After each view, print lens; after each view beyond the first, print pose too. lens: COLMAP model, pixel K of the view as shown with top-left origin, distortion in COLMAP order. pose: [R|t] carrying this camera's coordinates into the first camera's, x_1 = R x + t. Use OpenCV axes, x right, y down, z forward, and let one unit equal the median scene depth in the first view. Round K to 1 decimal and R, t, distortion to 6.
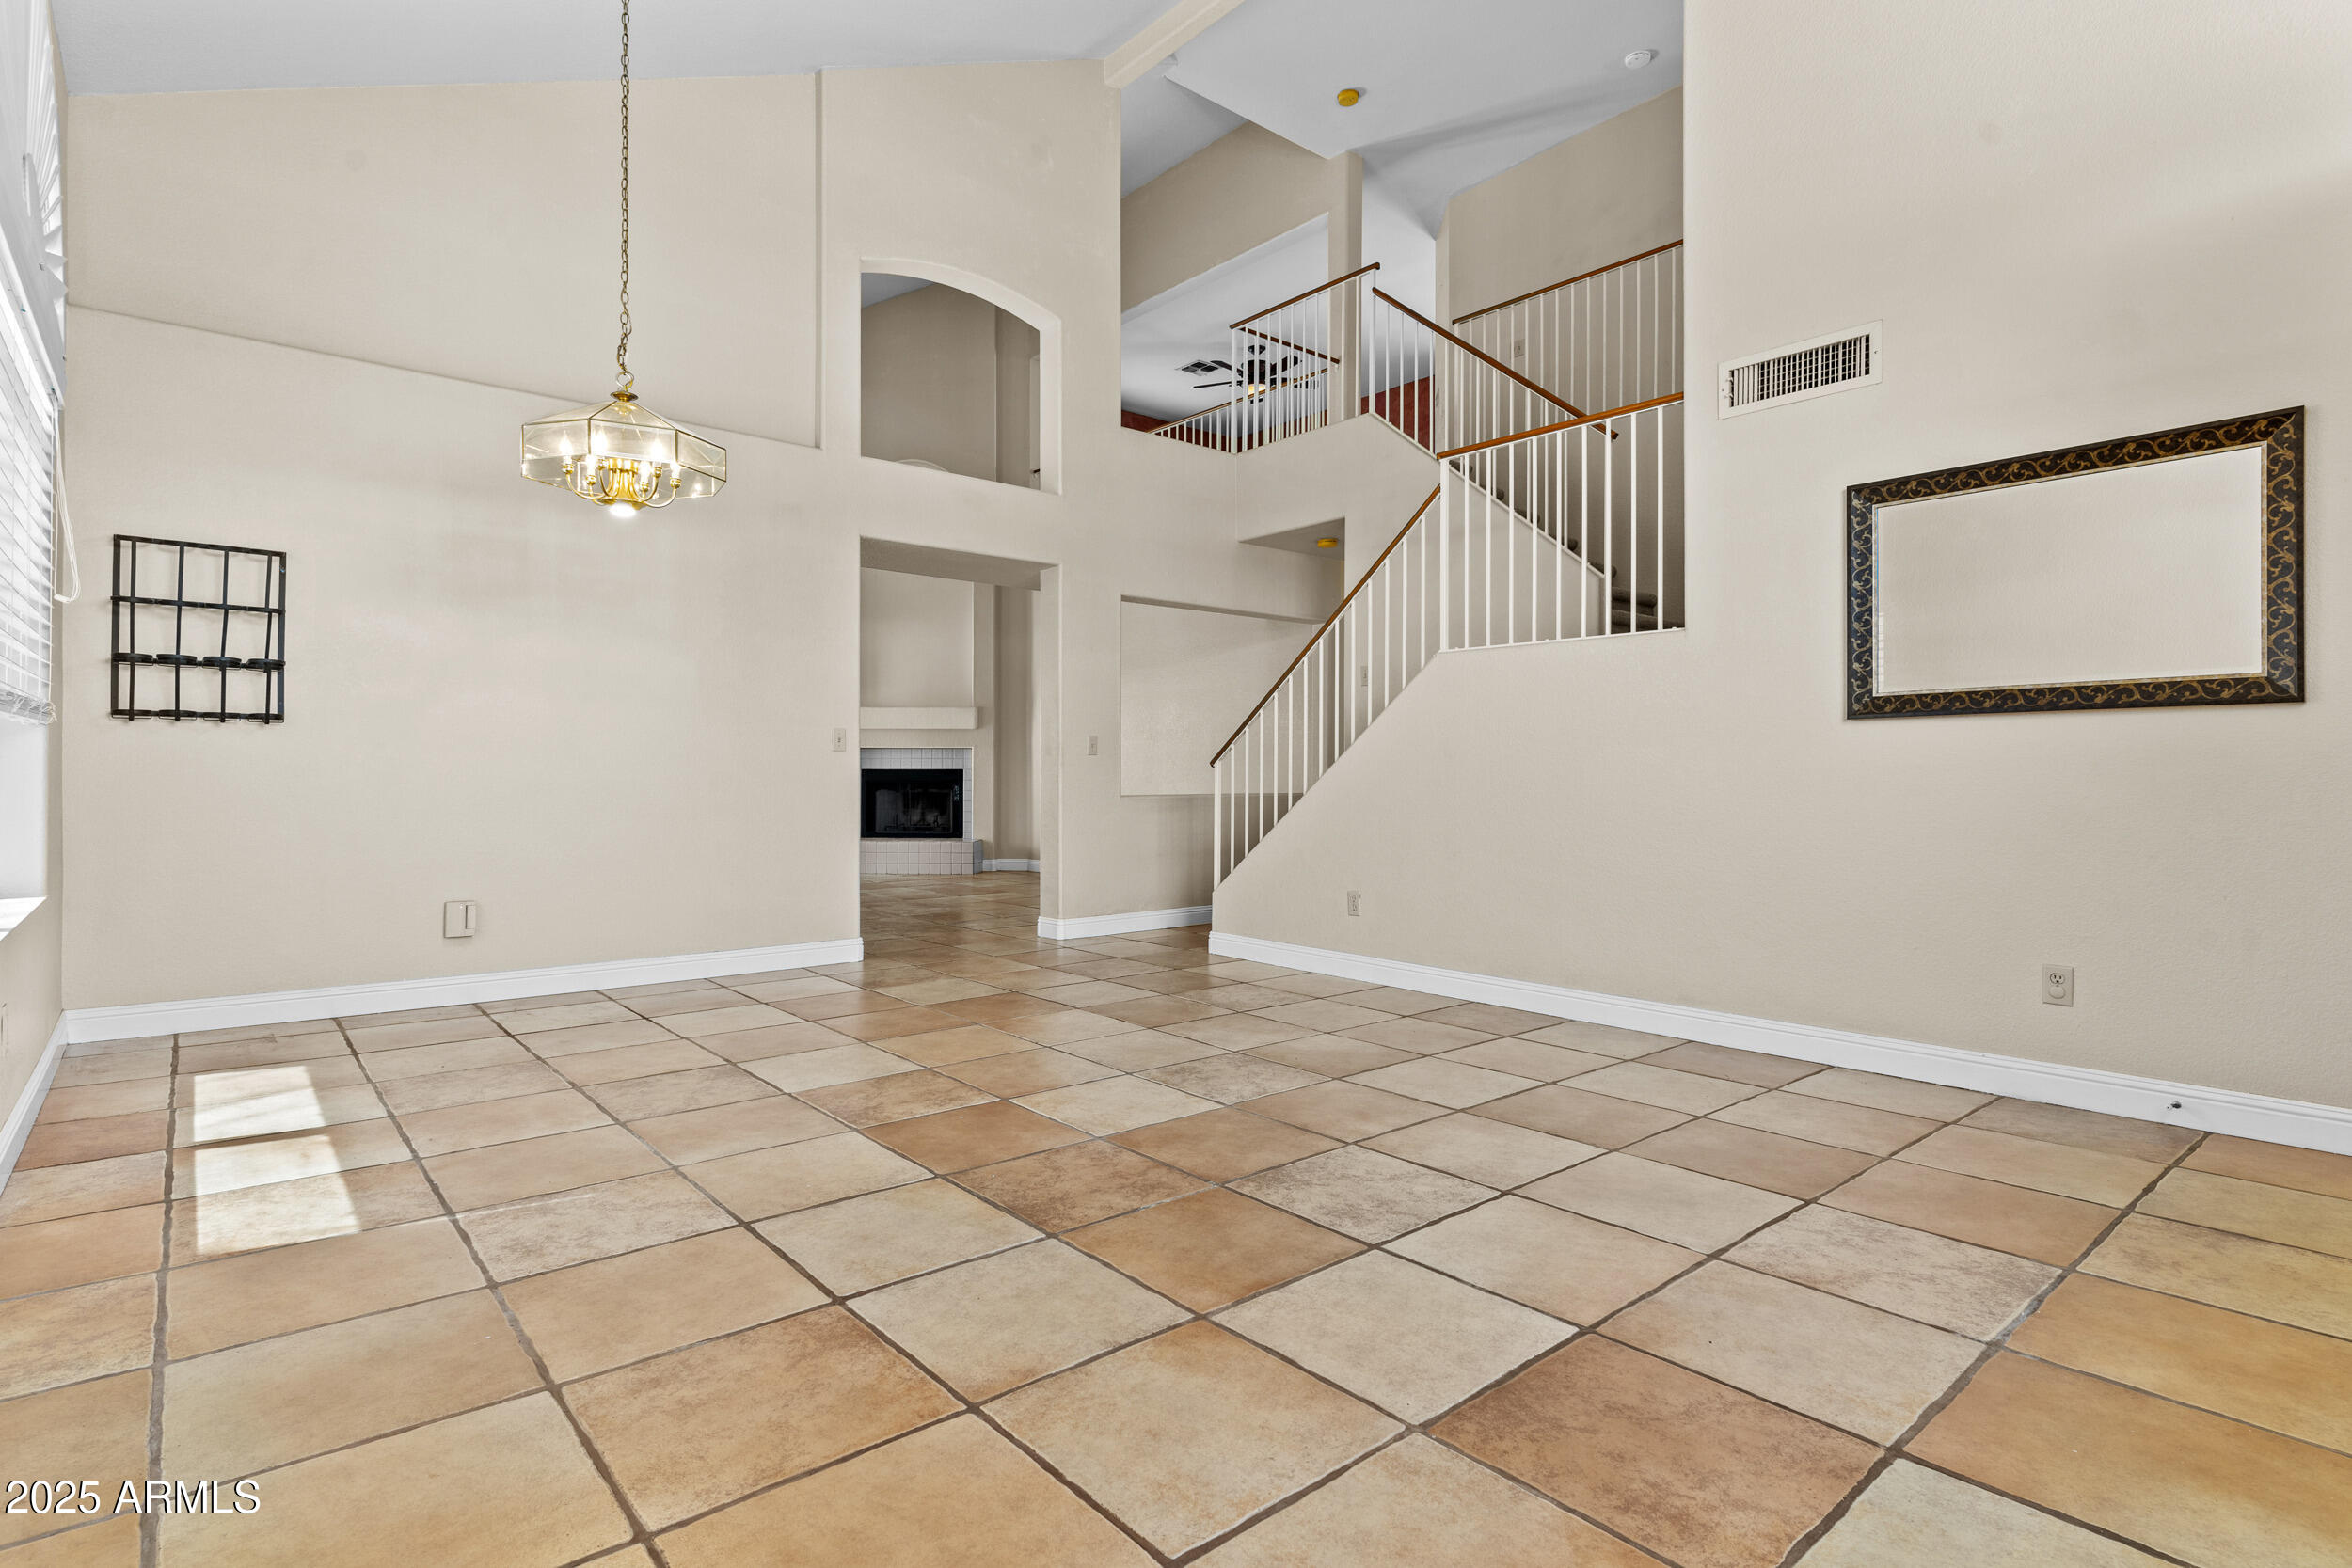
lens RADIAL K [[1140.7, 0, 1159.8], [0, 1140.7, 775.8], [0, 0, 1]] dist [-0.003065, -0.000876]
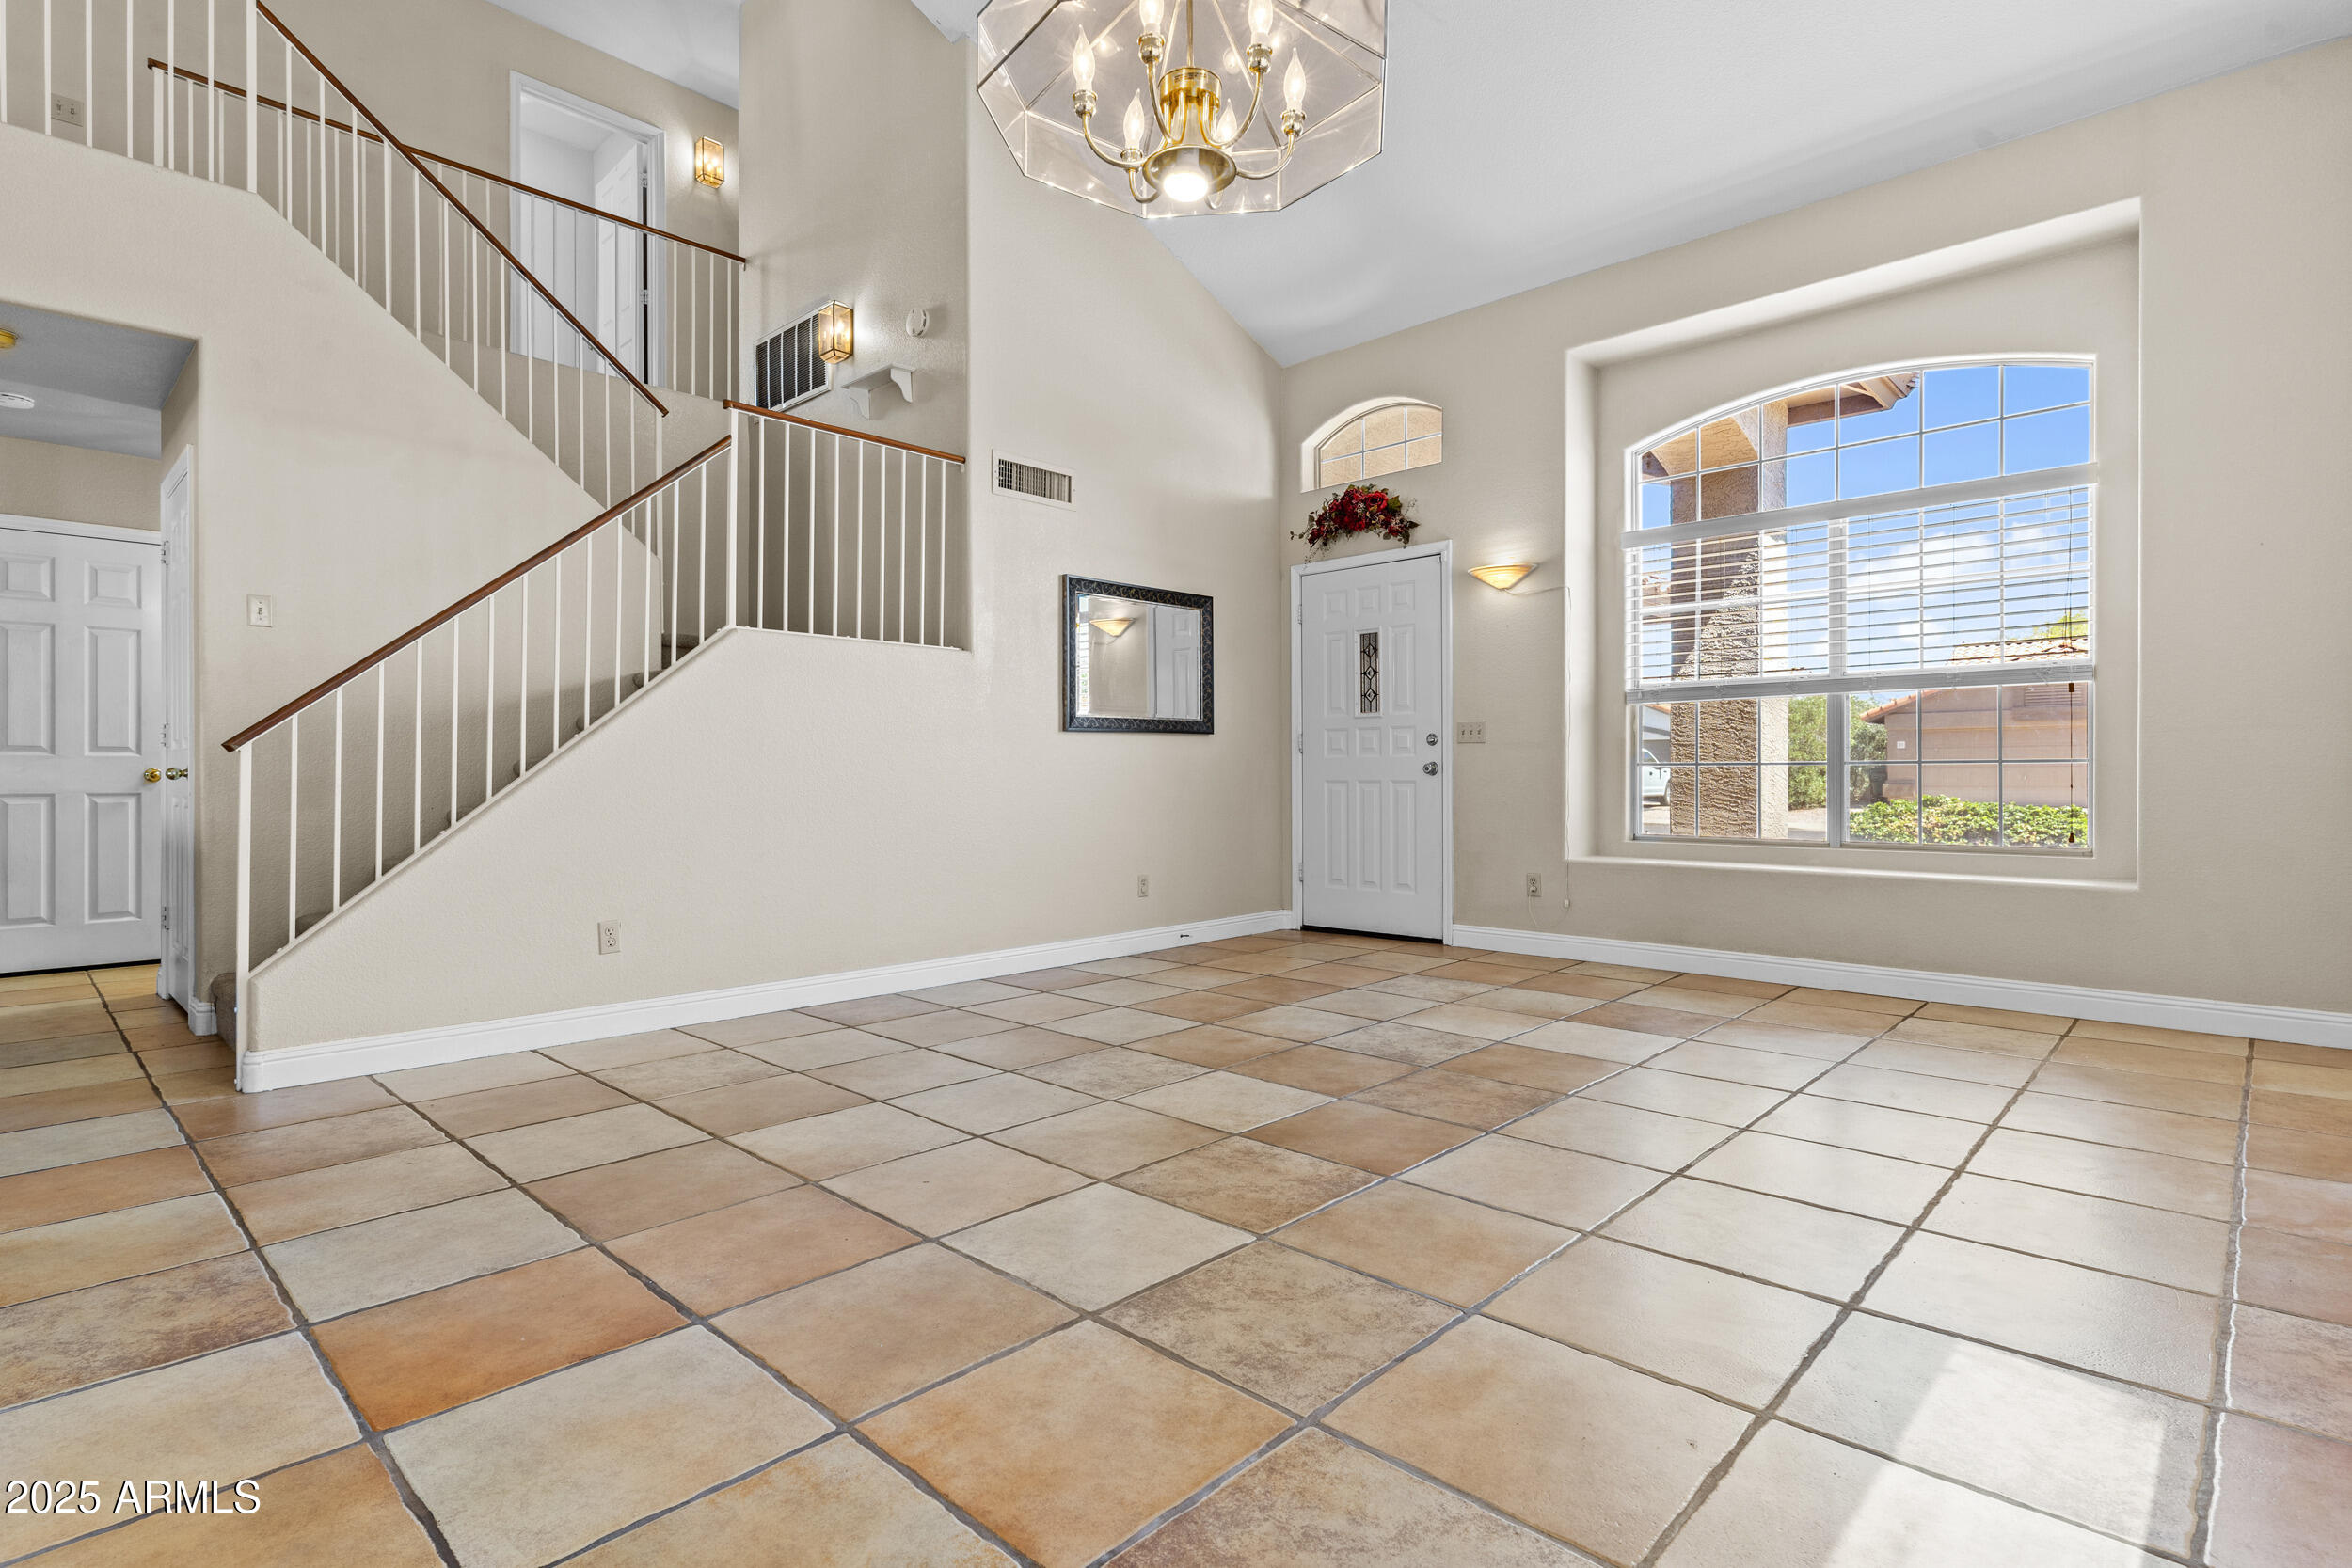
lens RADIAL K [[1140.7, 0, 1164.1], [0, 1140.7, 774.0], [0, 0, 1]] dist [-0.003065, -0.000876]
pose [[-0.090208, -0.003478, 0.995917, -1.053011], [0.002021, 0.999991, 0.003675, 0.002519], [-0.995921, 0.002344, -0.090200, 1.186662]]
